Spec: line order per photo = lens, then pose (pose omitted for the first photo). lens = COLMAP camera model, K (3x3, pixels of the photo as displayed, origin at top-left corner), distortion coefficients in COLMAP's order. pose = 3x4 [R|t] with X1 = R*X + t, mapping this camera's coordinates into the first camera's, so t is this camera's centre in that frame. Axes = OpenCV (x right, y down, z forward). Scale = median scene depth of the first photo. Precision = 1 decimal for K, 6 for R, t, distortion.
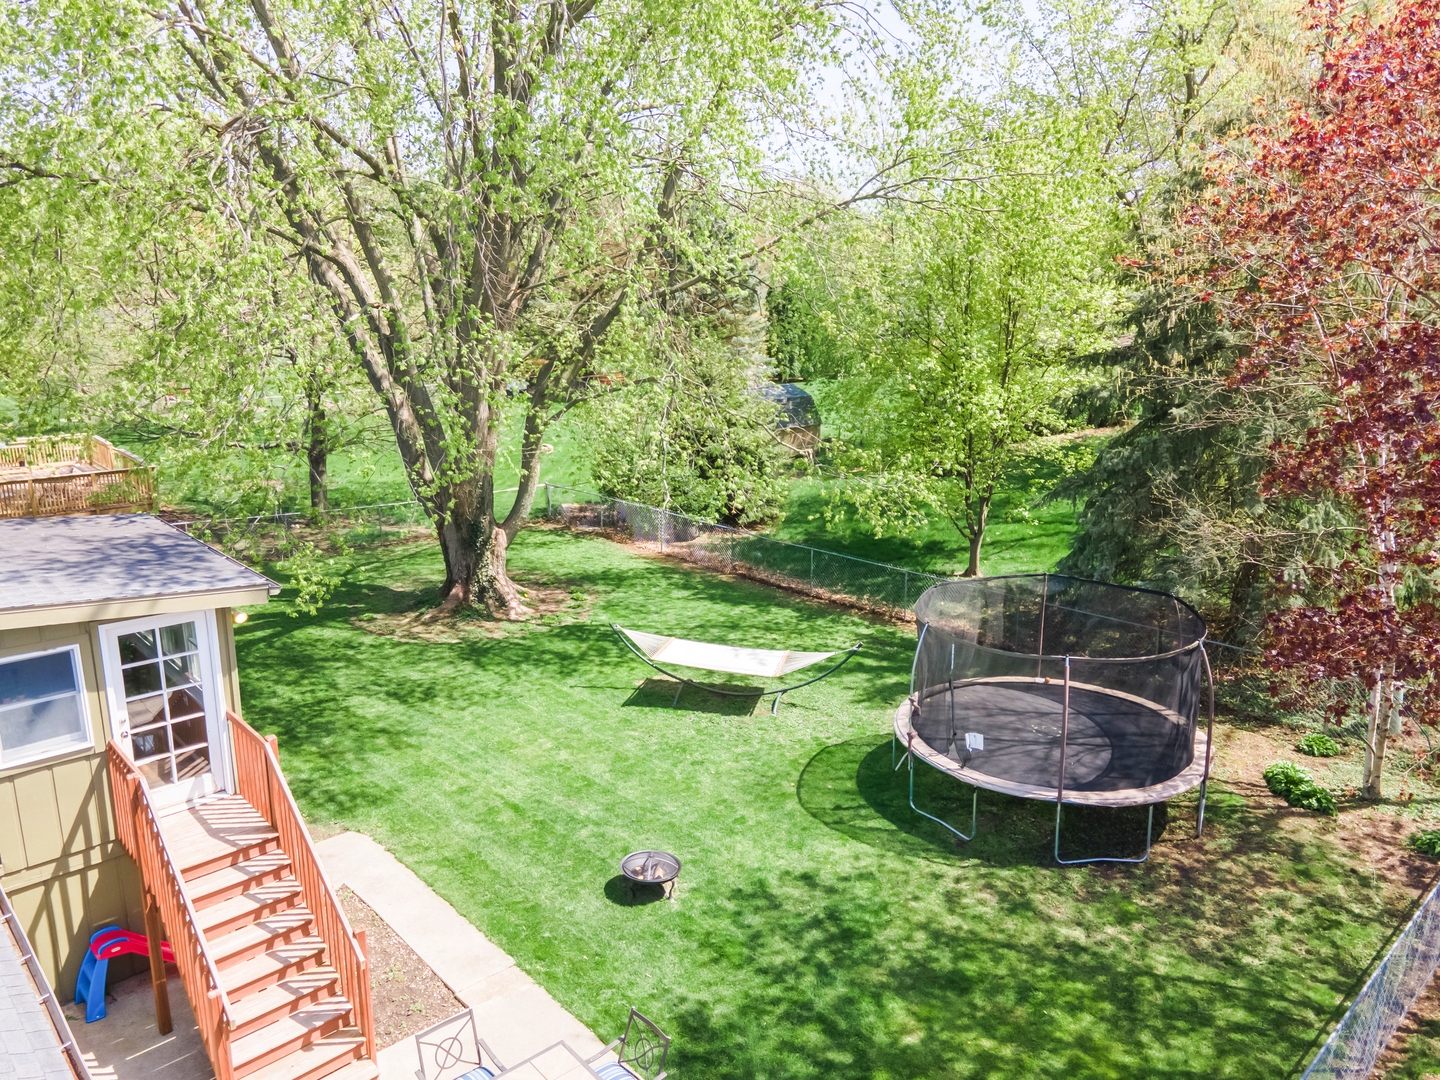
lens RADIAL K [[1009.3, 0, 713.5], [0, 1009.3, 537.8], [0, 0, 1]] dist [0.028418, 0.017189]
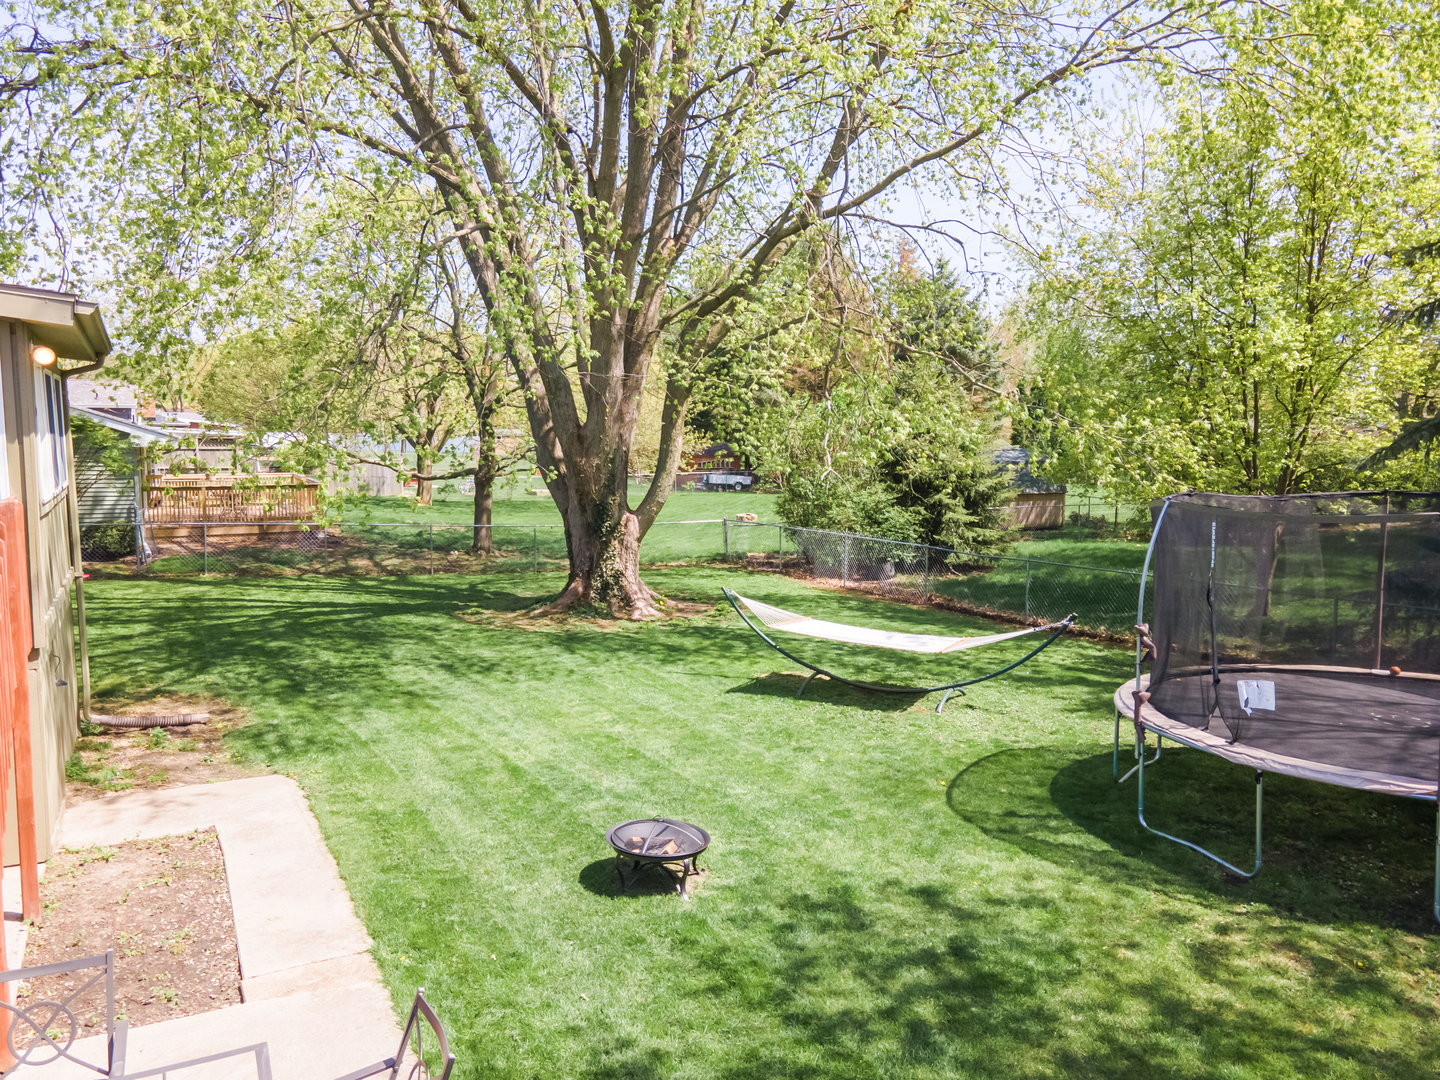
lens RADIAL K [[1009.3, 0, 733.3], [0, 1009.3, 545.6], [0, 0, 1]] dist [0.028418, 0.017189]
pose [[0.972008, 0.023419, -0.233779, 0.105072], [-0.058234, 0.987986, -0.143155, 0.214578], [0.227618, 0.152761, 0.961693, 0.373964]]
